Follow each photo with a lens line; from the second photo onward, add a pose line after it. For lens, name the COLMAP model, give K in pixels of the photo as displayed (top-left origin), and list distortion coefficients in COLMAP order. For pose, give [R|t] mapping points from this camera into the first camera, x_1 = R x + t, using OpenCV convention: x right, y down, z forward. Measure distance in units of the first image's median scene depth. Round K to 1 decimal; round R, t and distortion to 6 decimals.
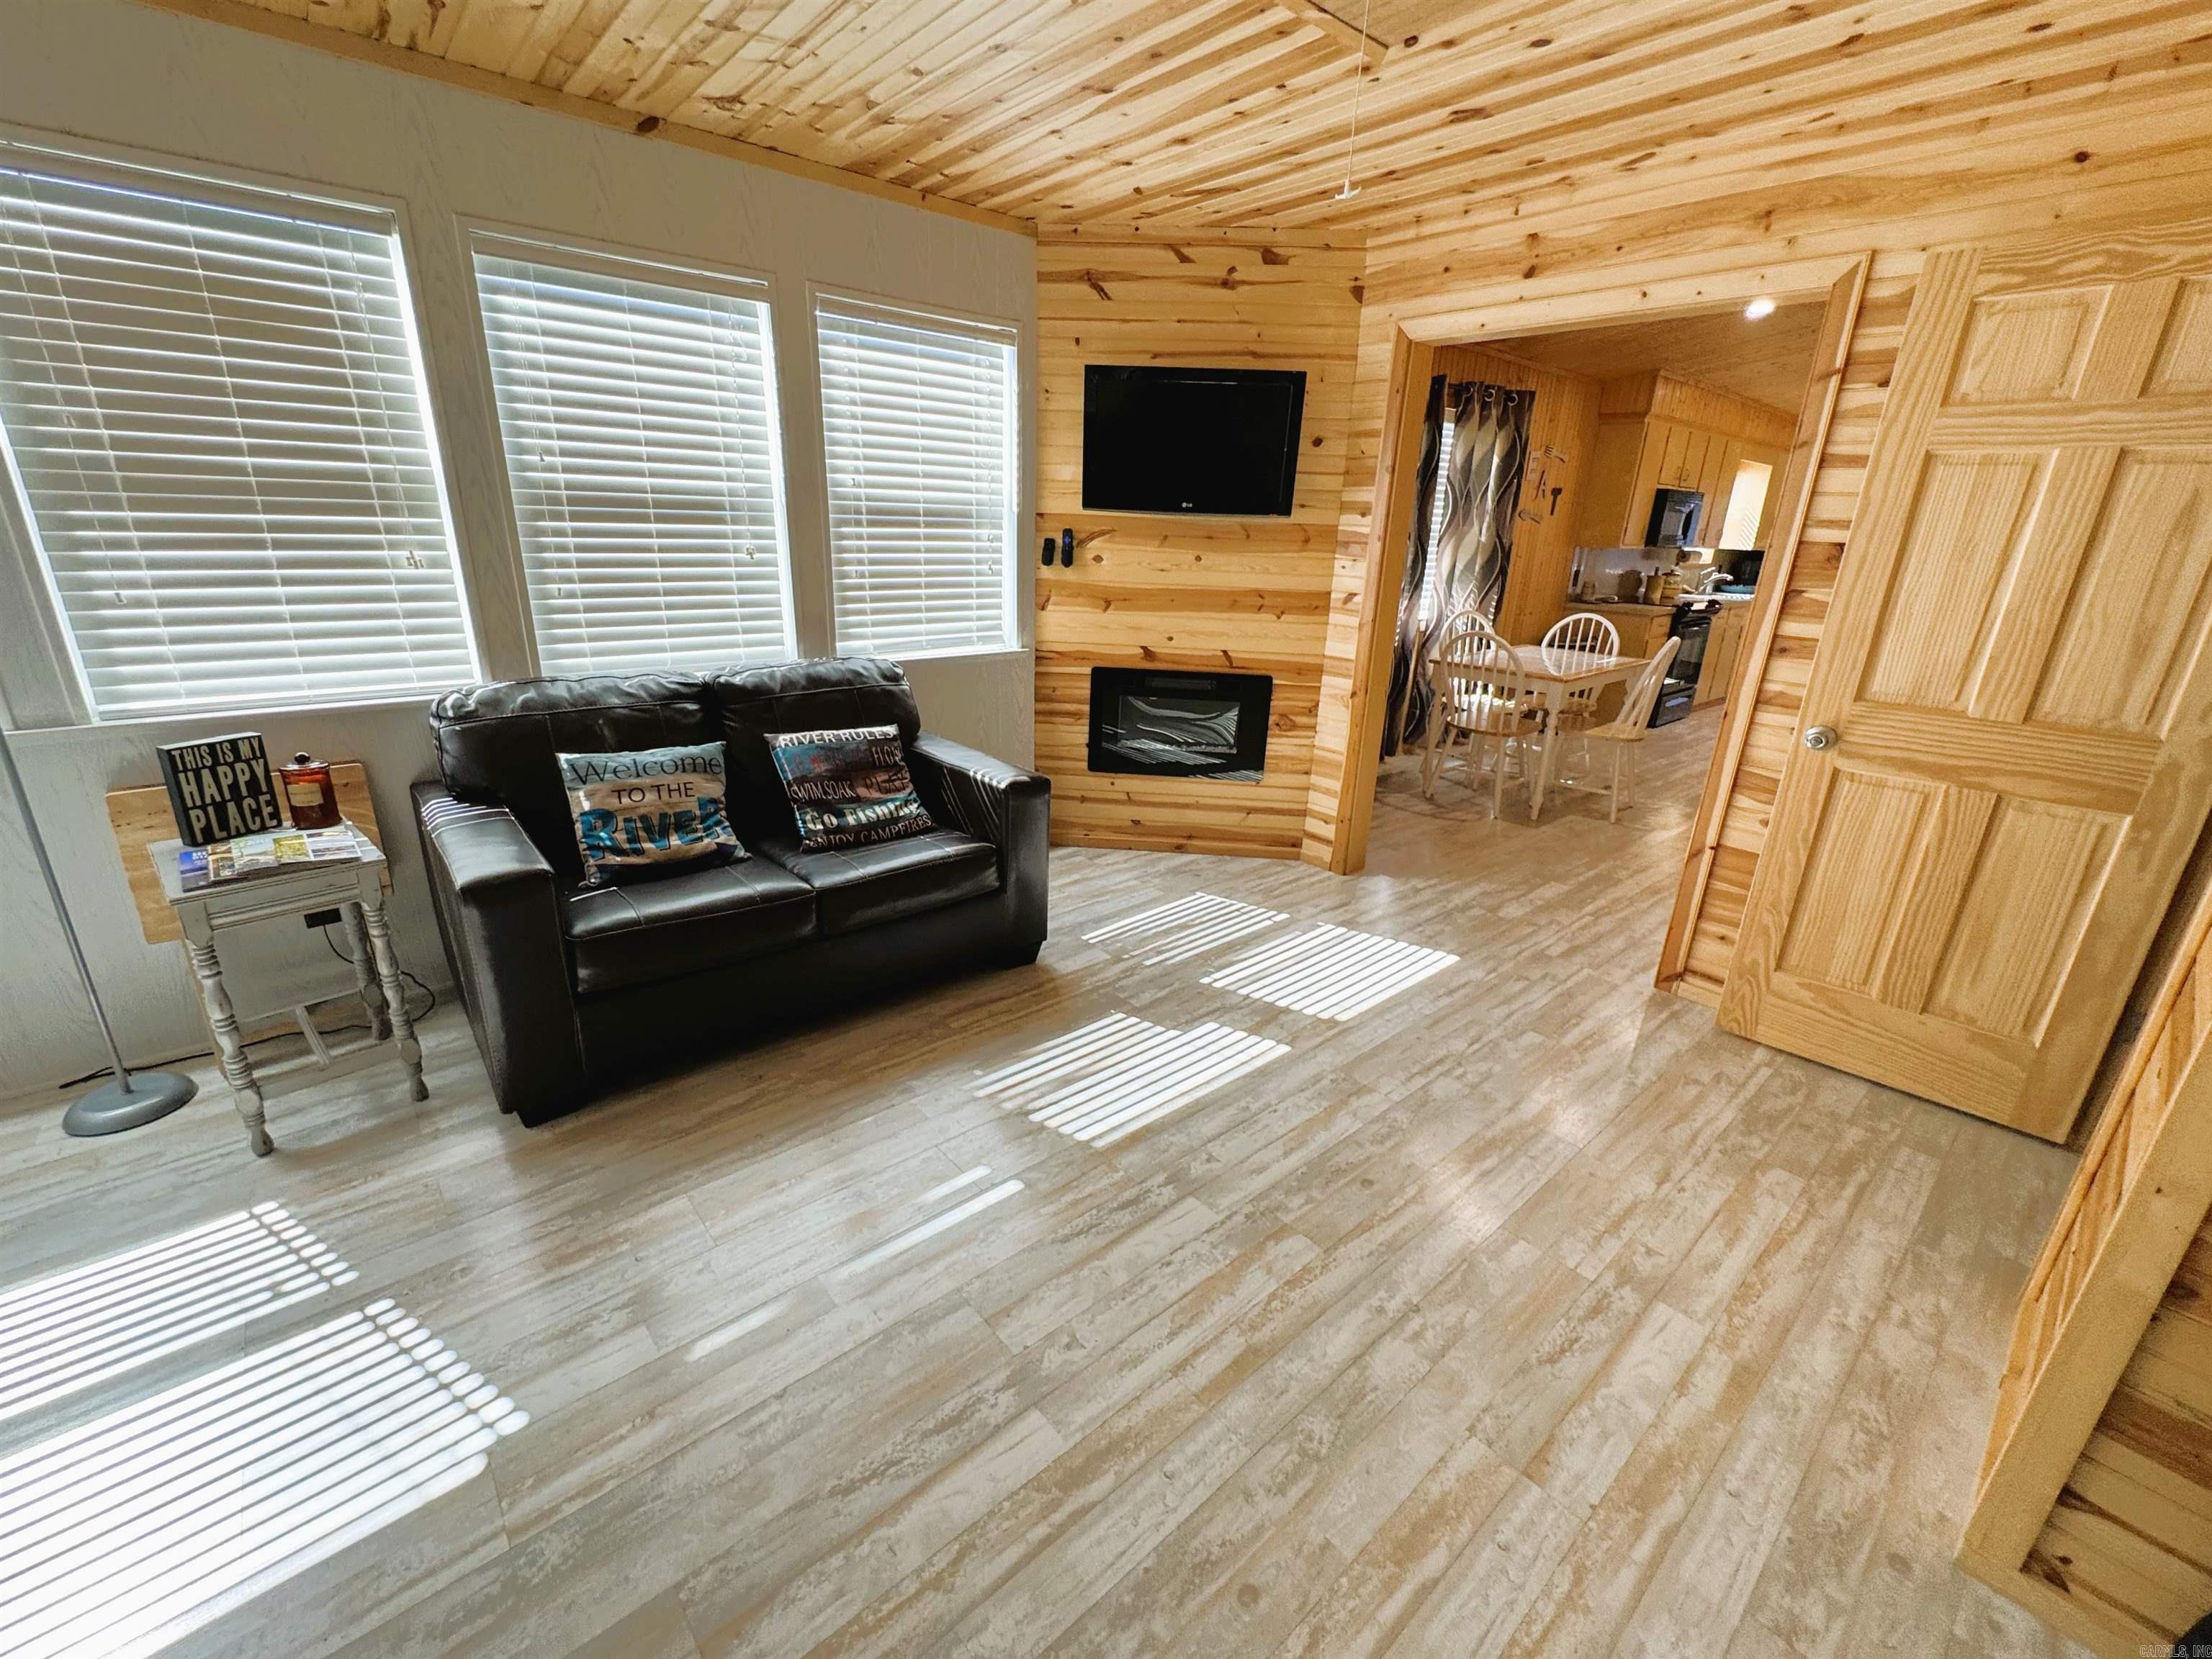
lens RADIAL K [[894.1, 0, 1106.0], [0, 894.1, 829.5], [0, 0, 1]] dist [0.000770, 0.000180]
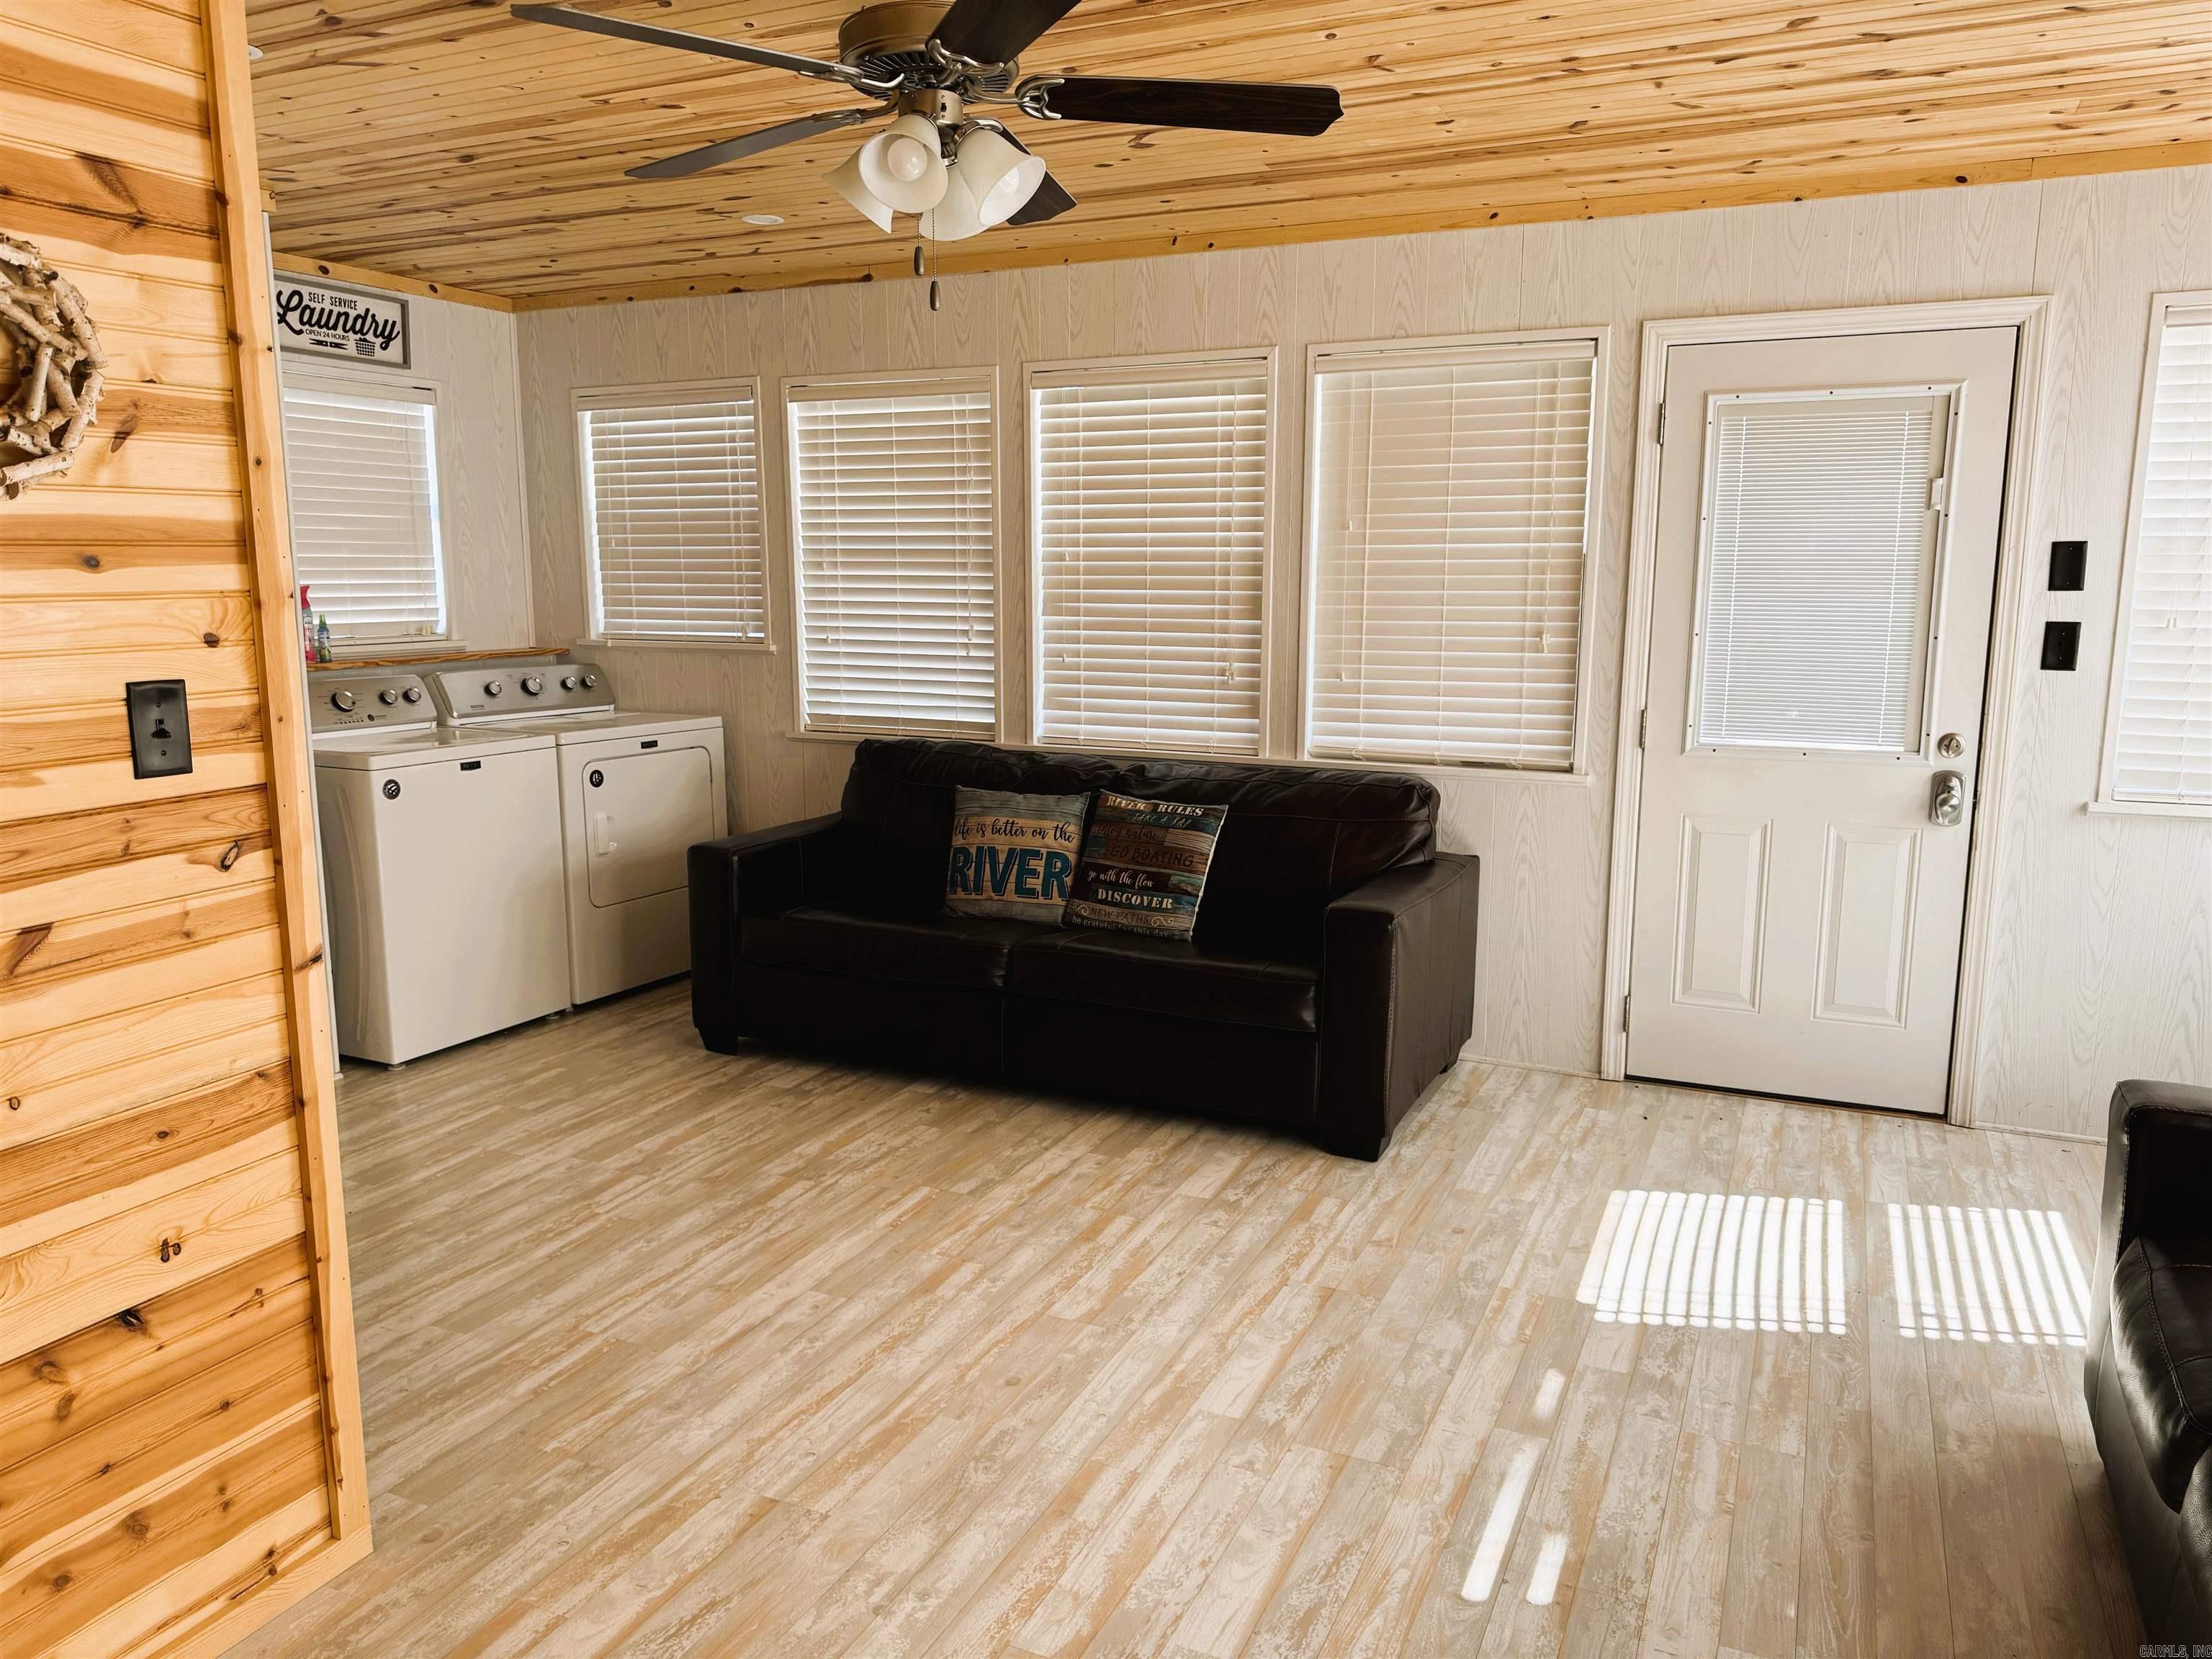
lens RADIAL K [[1537.5, 0, 1106.0], [0, 1537.5, 829.5], [0, 0, 1]] dist [0.002602, 0.001151]
pose [[-0.908003, 0.035988, -0.417415, 0.737296], [-0.169285, 0.879838, 0.444102, -0.674696], [0.383240, 0.473909, -0.792804, 1.916477]]
